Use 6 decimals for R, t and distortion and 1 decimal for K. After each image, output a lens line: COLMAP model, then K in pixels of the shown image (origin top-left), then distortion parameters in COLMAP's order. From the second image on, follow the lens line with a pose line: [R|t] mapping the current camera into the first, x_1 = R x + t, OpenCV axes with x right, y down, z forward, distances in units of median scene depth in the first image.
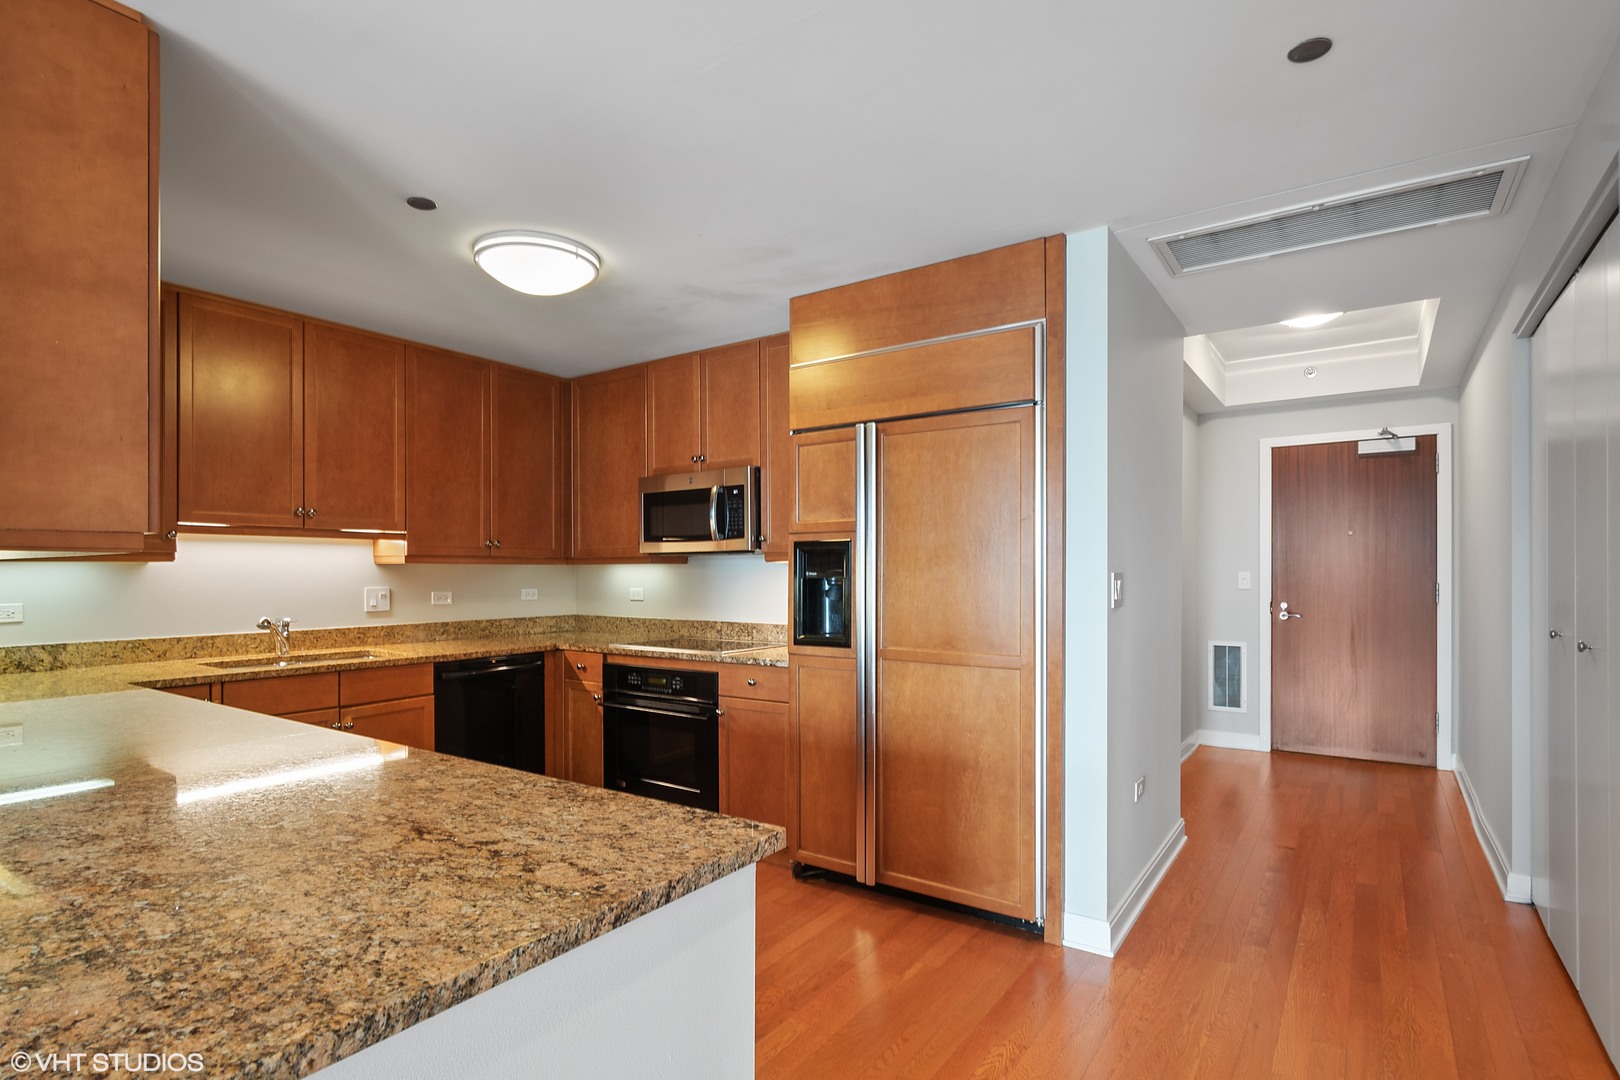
lens RADIAL K [[822.0, 0, 811.2], [0, 822.0, 567.6], [0, 0, 1]] dist [0.005296, 0.000342]
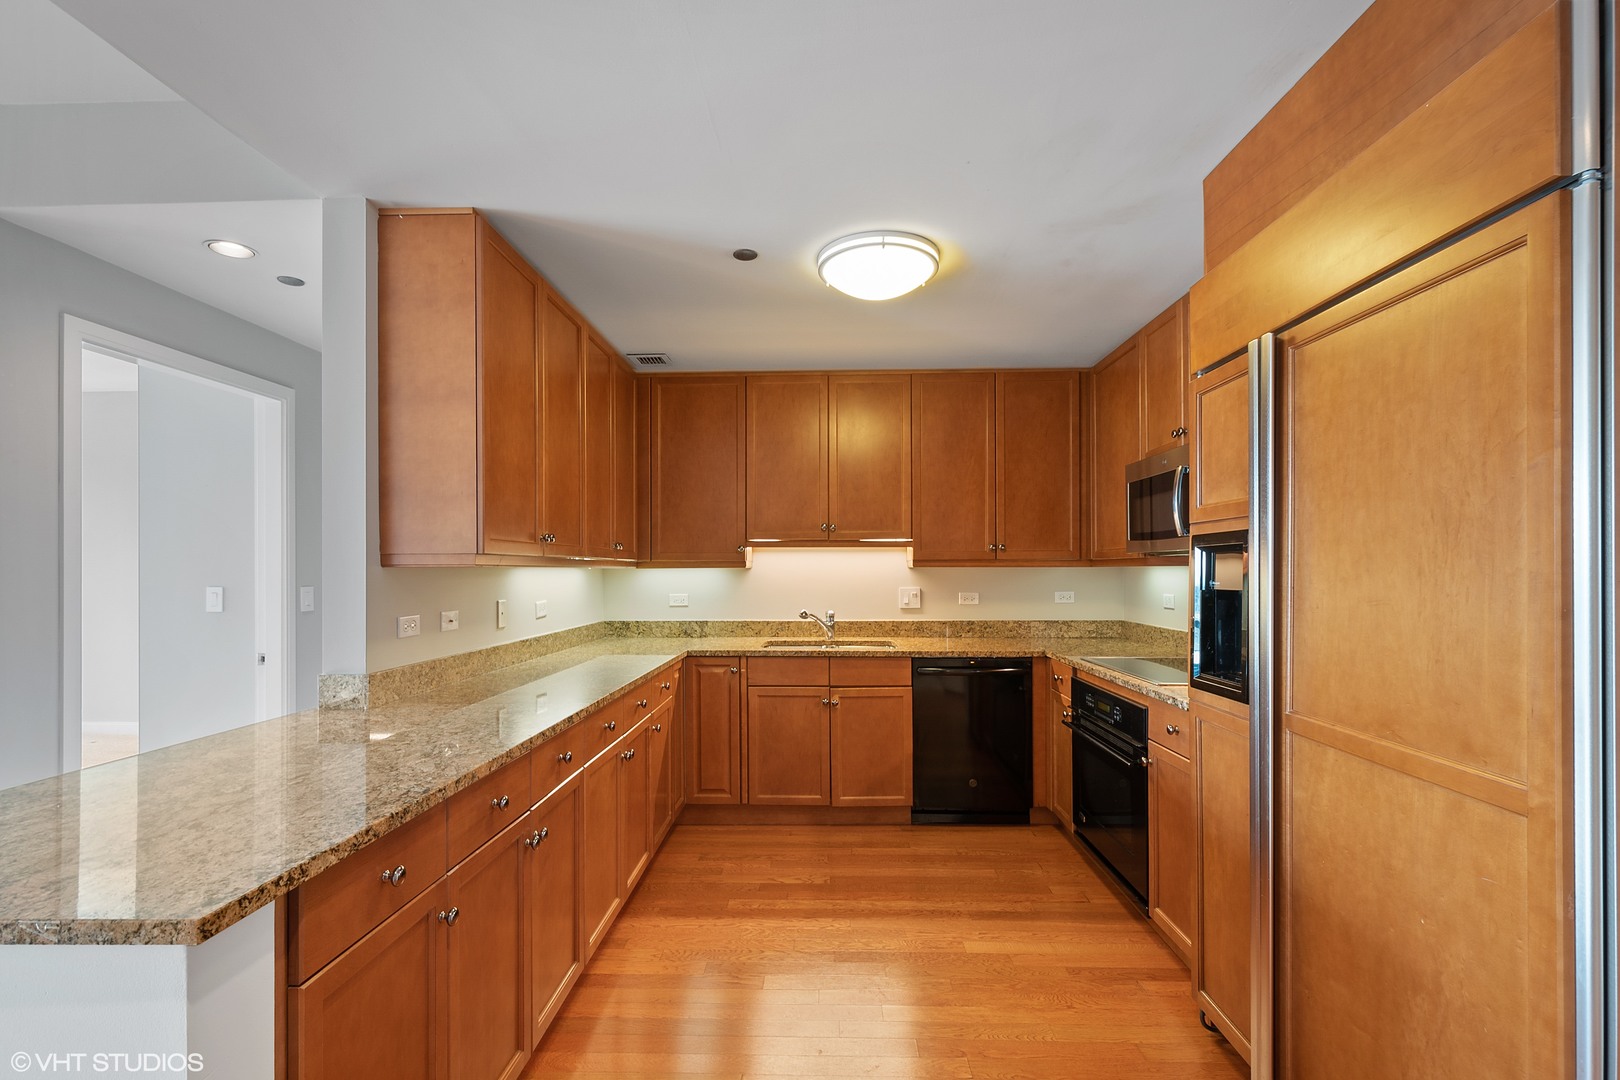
lens RADIAL K [[721.7, 0, 799.6], [0, 721.7, 566.0], [0, 0, 1]] dist [0.002020, 0.000369]
pose [[0.536806, -0.003824, -0.843697, 0.298839], [0.004960, 0.999987, -0.001377, -0.007013], [0.843691, -0.003446, 0.536818, 0.385368]]
